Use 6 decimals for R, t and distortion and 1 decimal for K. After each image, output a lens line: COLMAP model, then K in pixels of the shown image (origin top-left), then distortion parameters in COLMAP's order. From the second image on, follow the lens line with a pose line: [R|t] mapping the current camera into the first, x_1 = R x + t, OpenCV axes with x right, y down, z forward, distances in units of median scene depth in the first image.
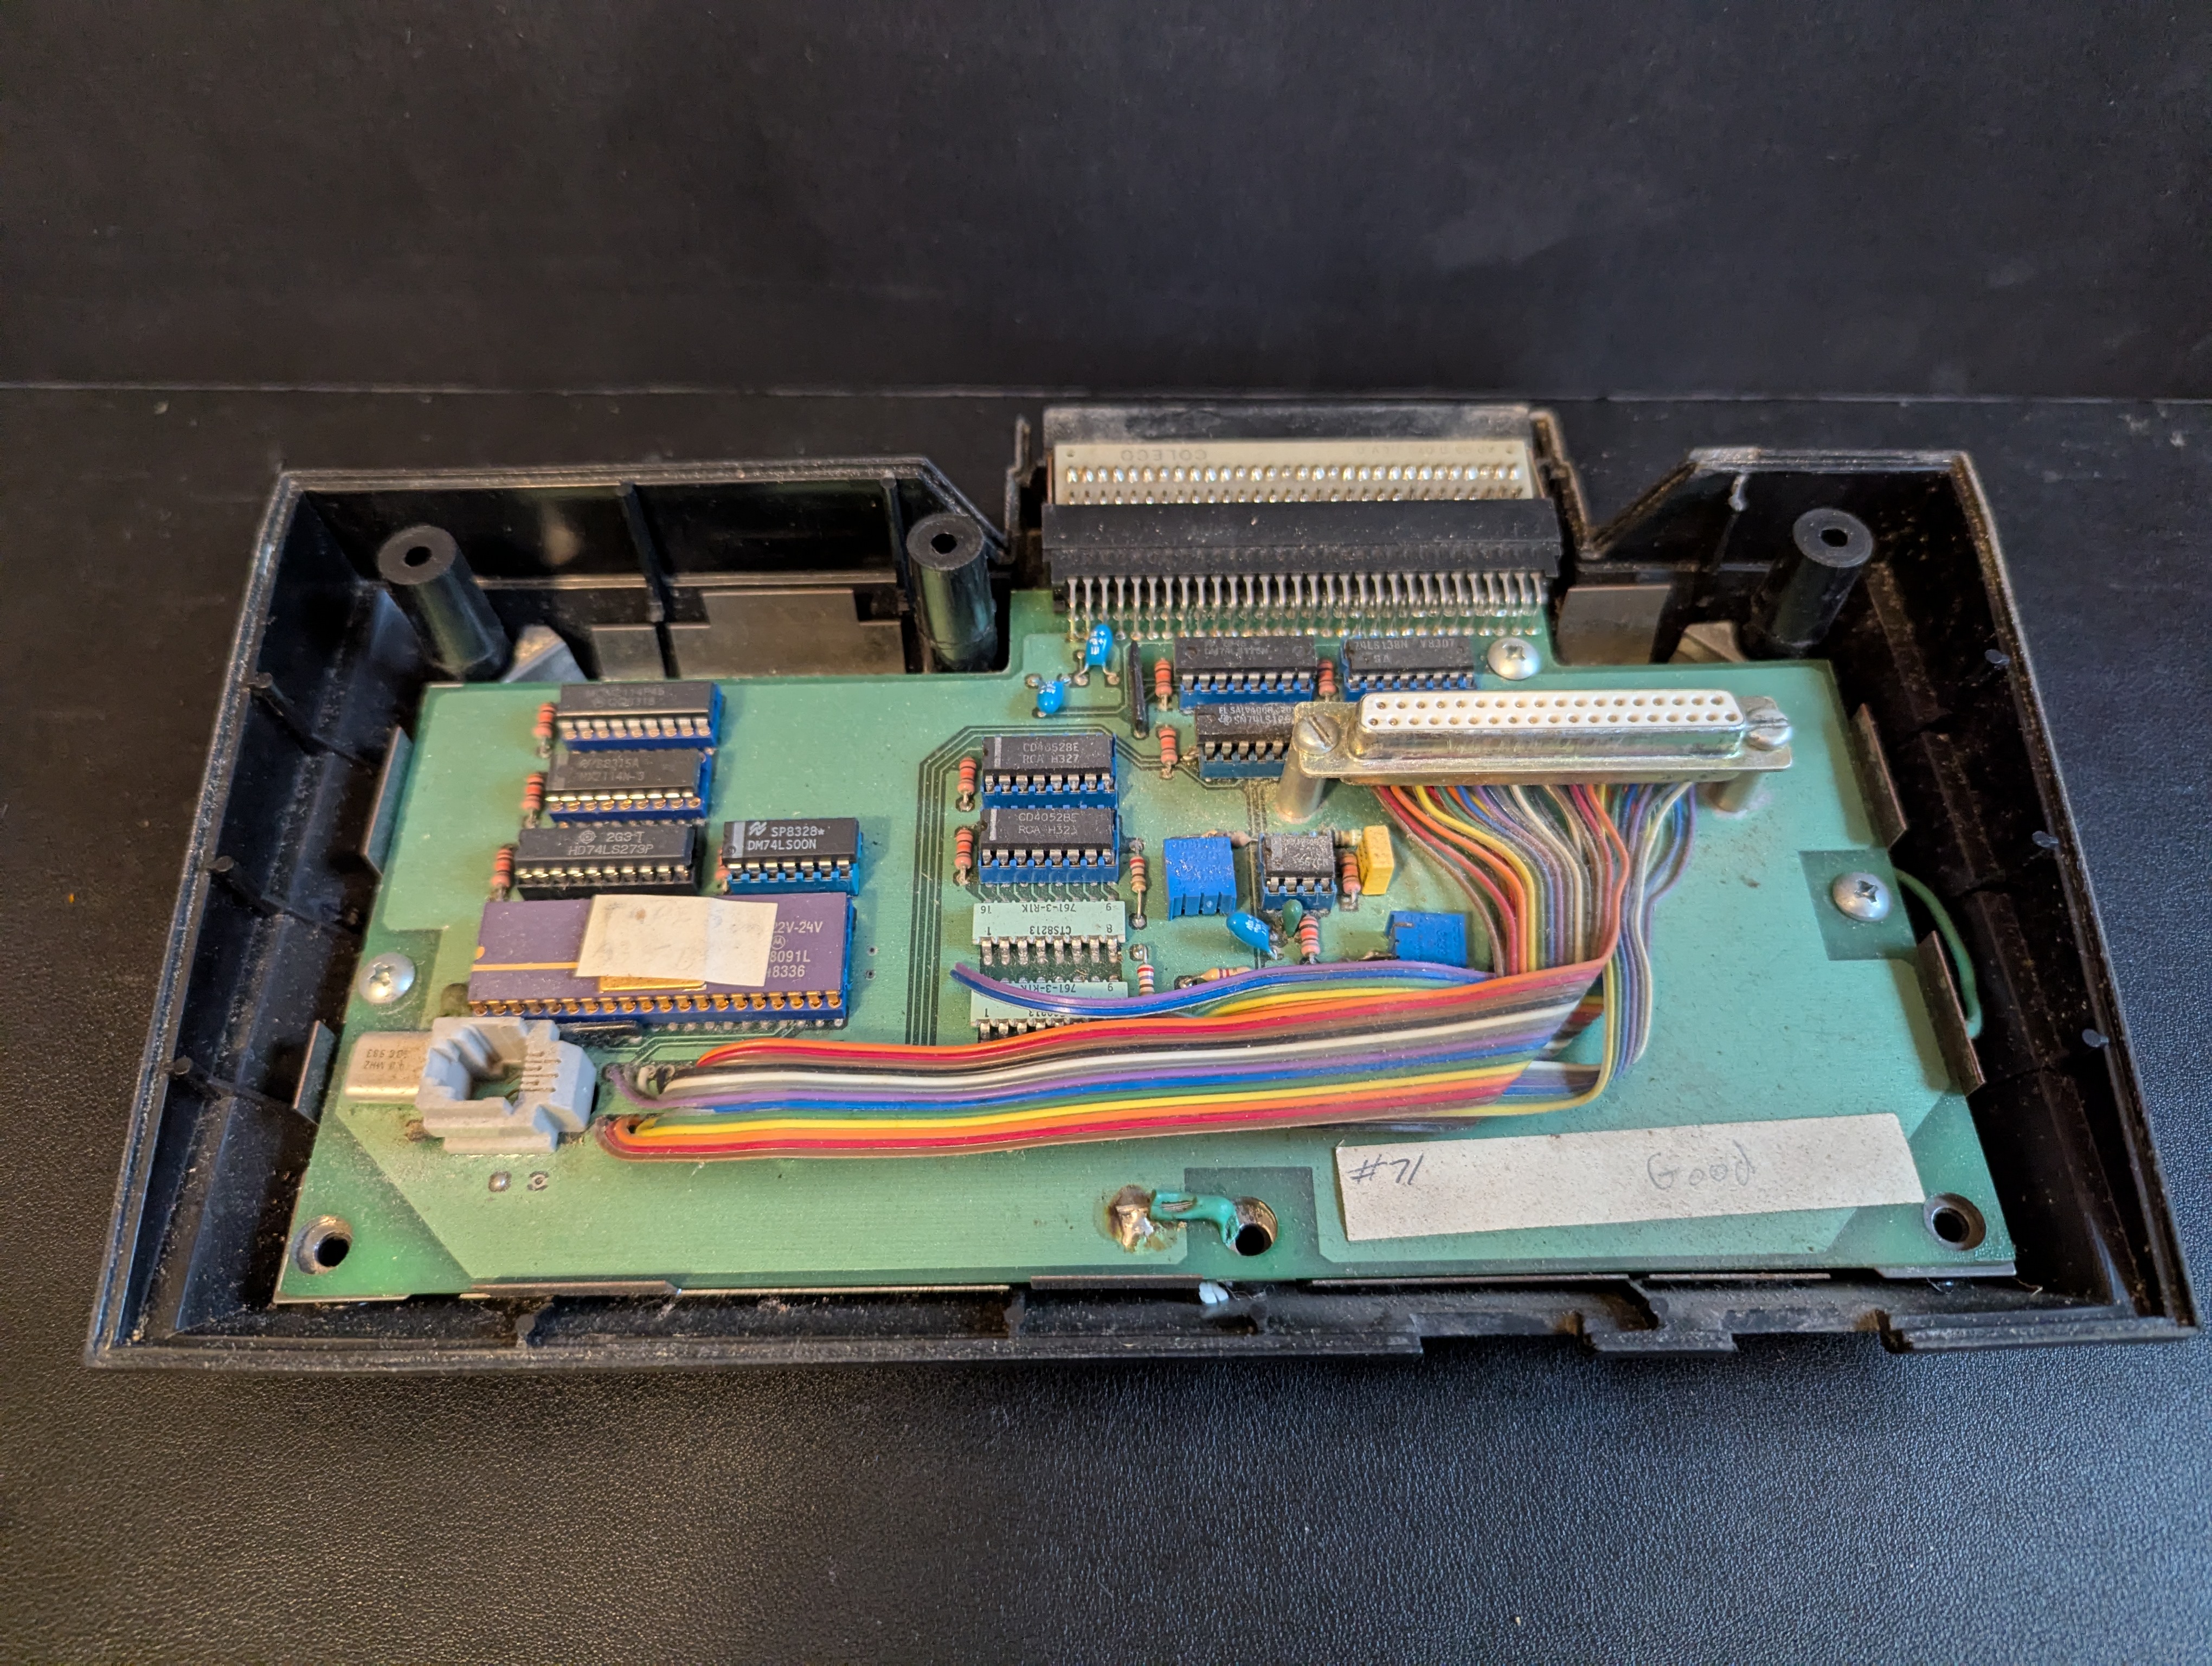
lens RADIAL K [[1606.9, 0, 1106.0], [0, 1606.9, 833.0], [0, 0, 1]] dist [0.000446, -0.032400]
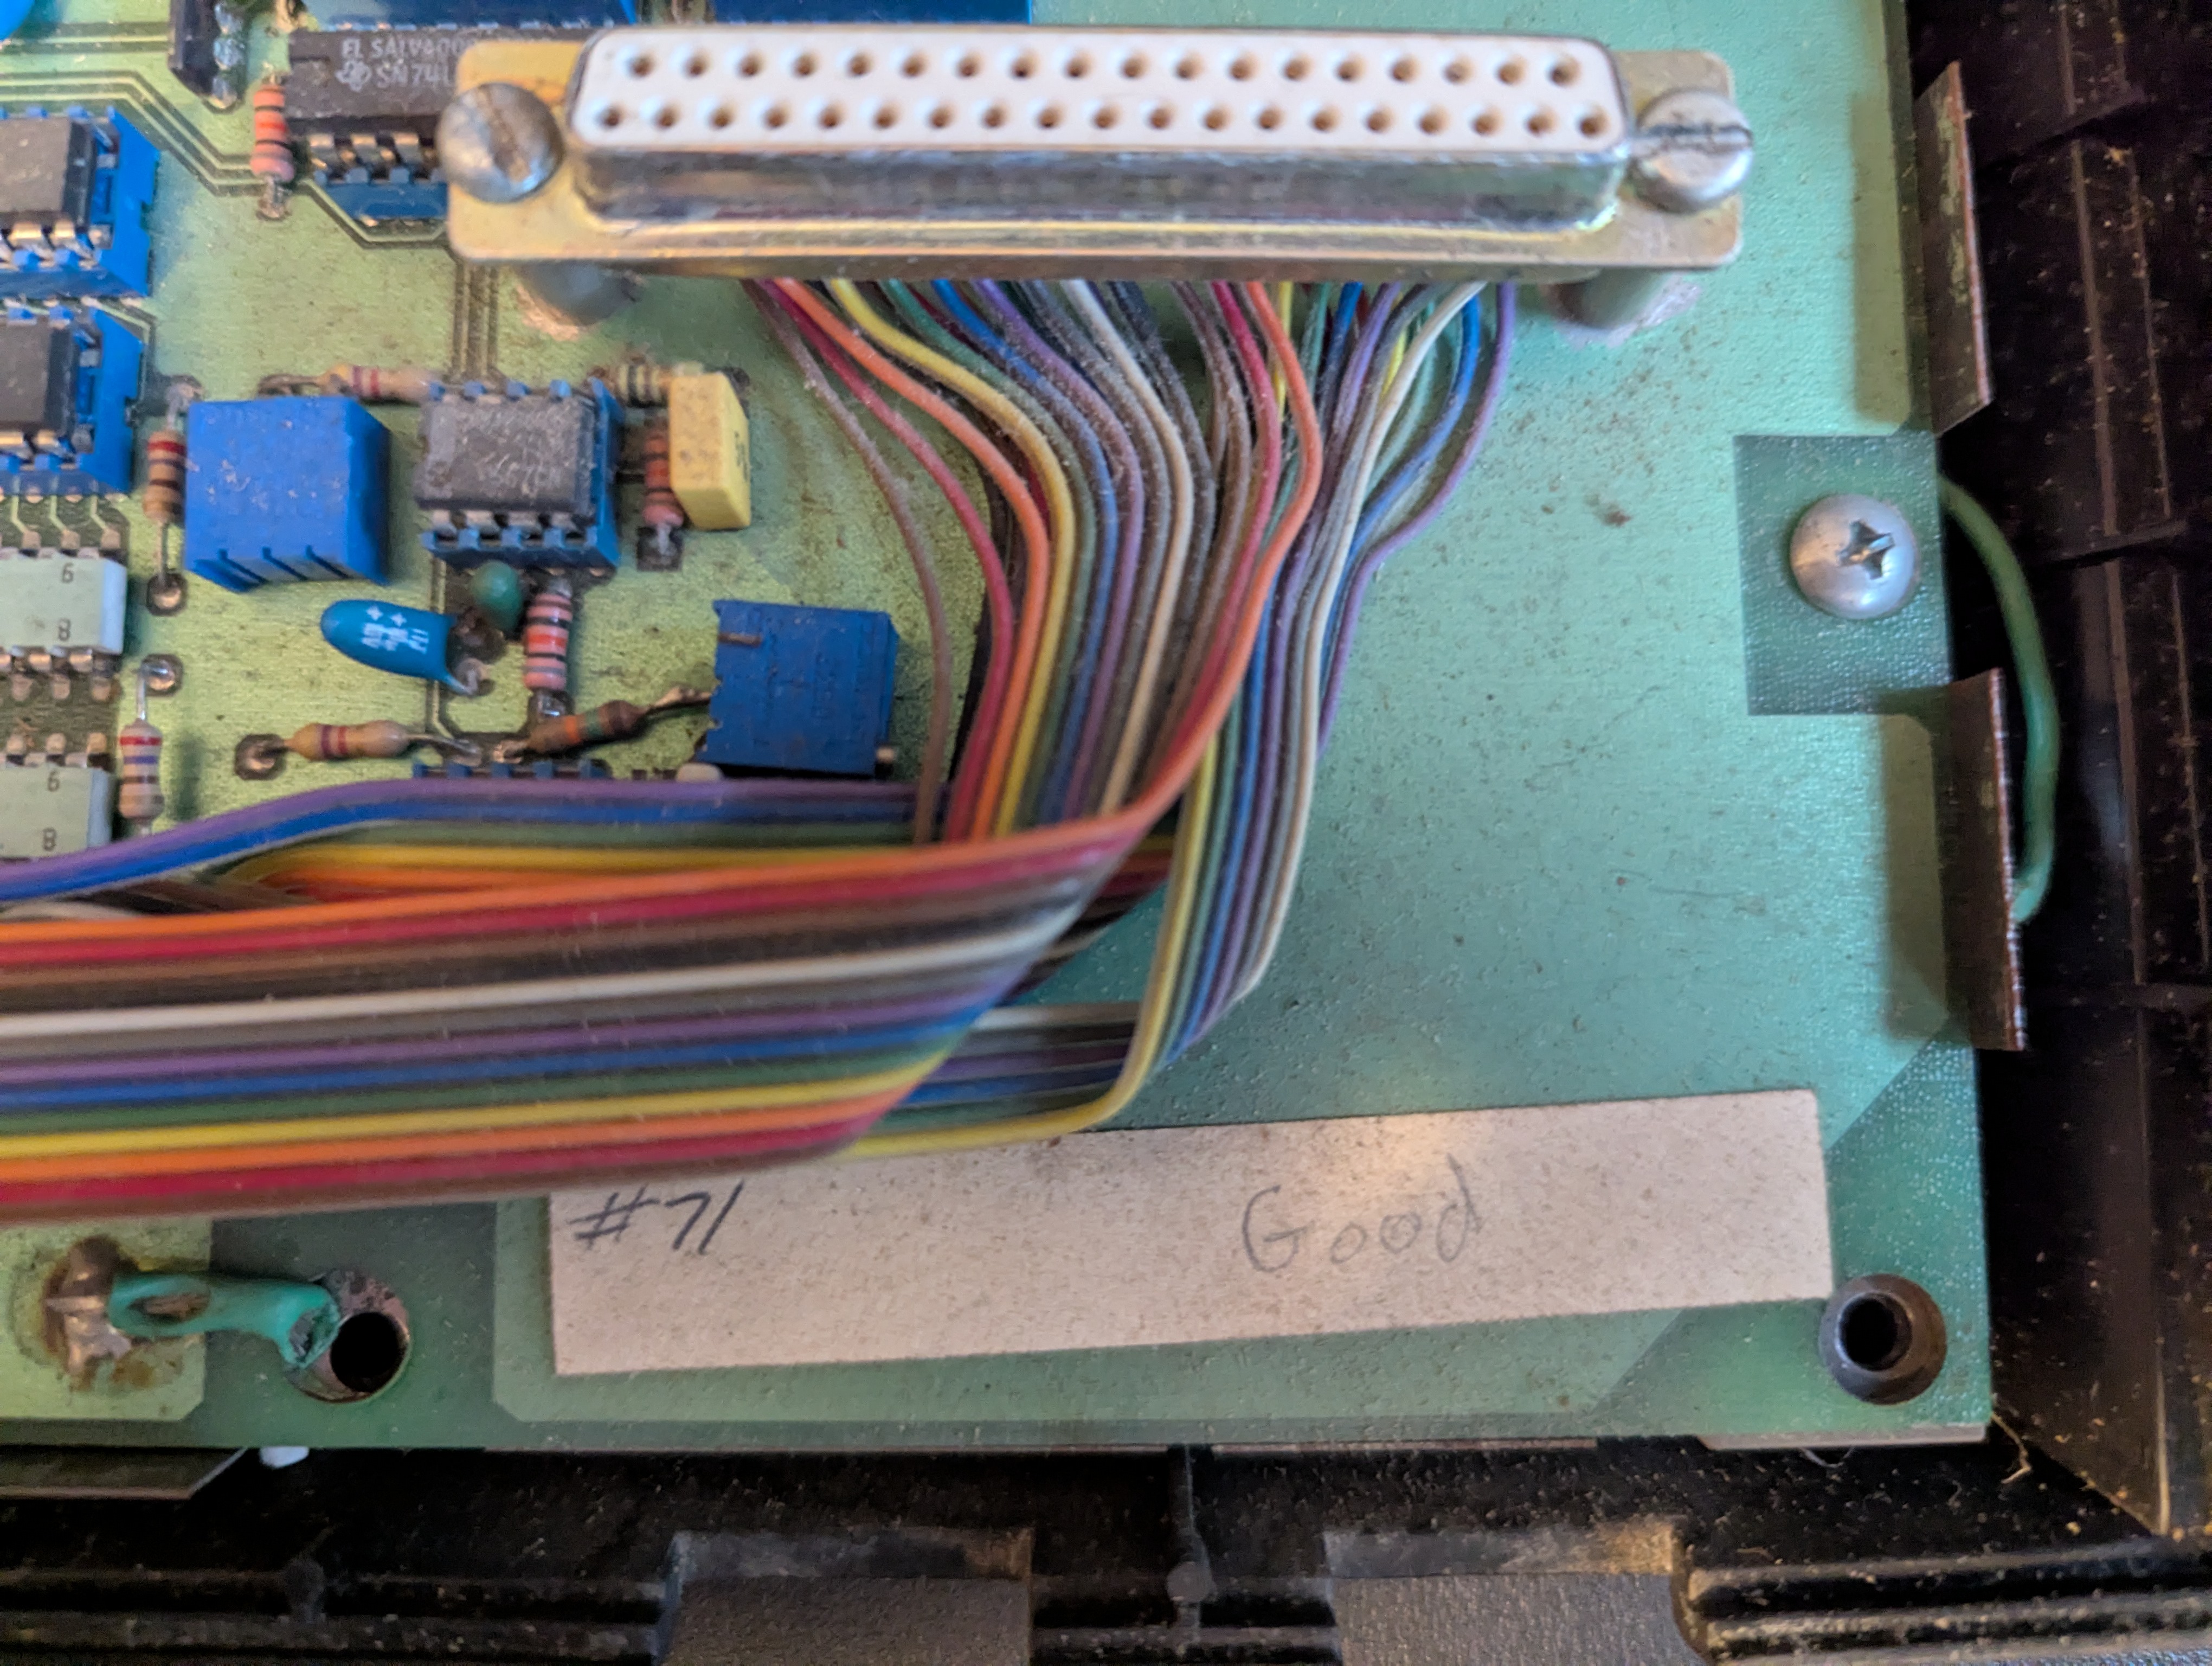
lens RADIAL K [[1695.7, 0, 1106.0], [0, 1695.7, 833.0], [0, 0, 1]] dist [-0.105822, 0.077292]
pose [[0.999675, 0.017367, 0.018688, 0.273228], [-0.023631, 0.906428, 0.421699, -0.081927], [-0.009615, -0.422004, 0.906543, 0.587382]]
